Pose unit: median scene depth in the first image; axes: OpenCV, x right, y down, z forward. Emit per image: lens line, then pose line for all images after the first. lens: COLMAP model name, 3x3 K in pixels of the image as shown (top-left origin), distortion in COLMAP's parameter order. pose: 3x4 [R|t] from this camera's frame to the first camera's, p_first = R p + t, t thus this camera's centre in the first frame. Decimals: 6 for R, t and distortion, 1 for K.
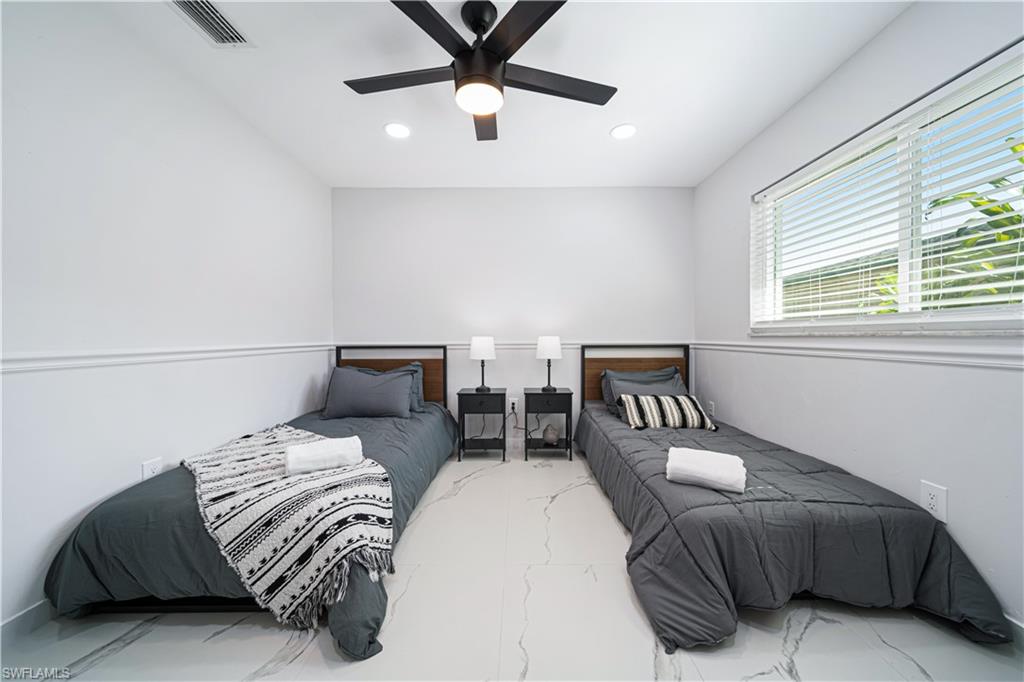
lens RADIAL K [[372.3, 0, 524.0], [0, 372.3, 334.2], [0, 0, 1]] dist [-0.001241, -0.000284]
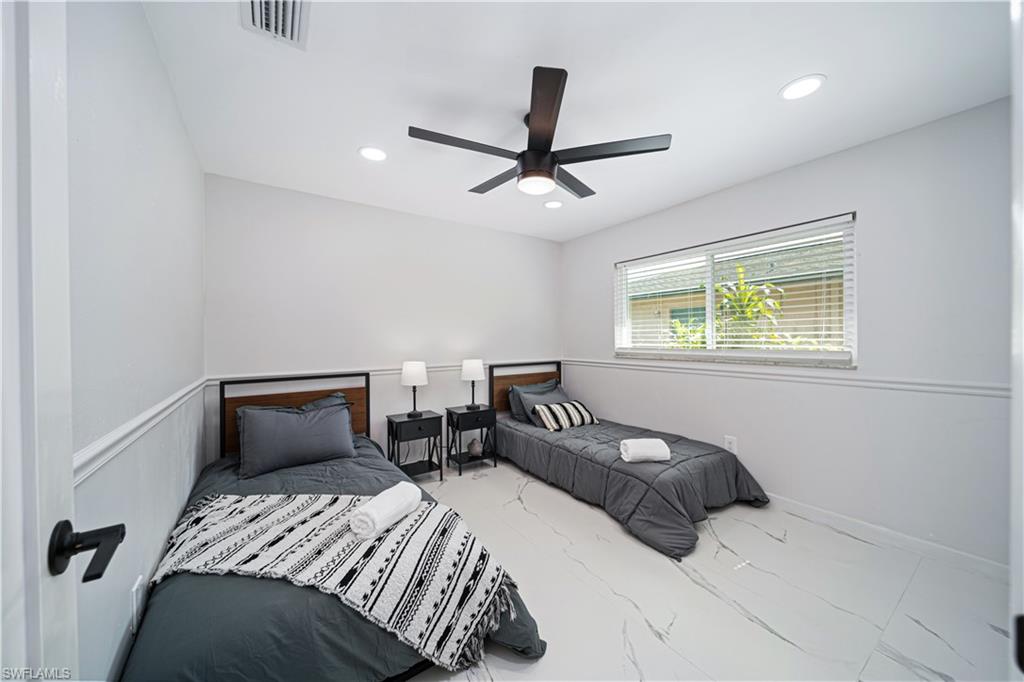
lens RADIAL K [[372.3, 0, 517.0], [0, 372.3, 325.2], [0, 0, 1]] dist [-0.000913, -0.000179]
pose [[0.811399, 0.017333, 0.584235, -0.576852], [-0.002890, 0.999667, -0.025644, -0.082464], [-0.584485, 0.019119, 0.811179, 0.017445]]
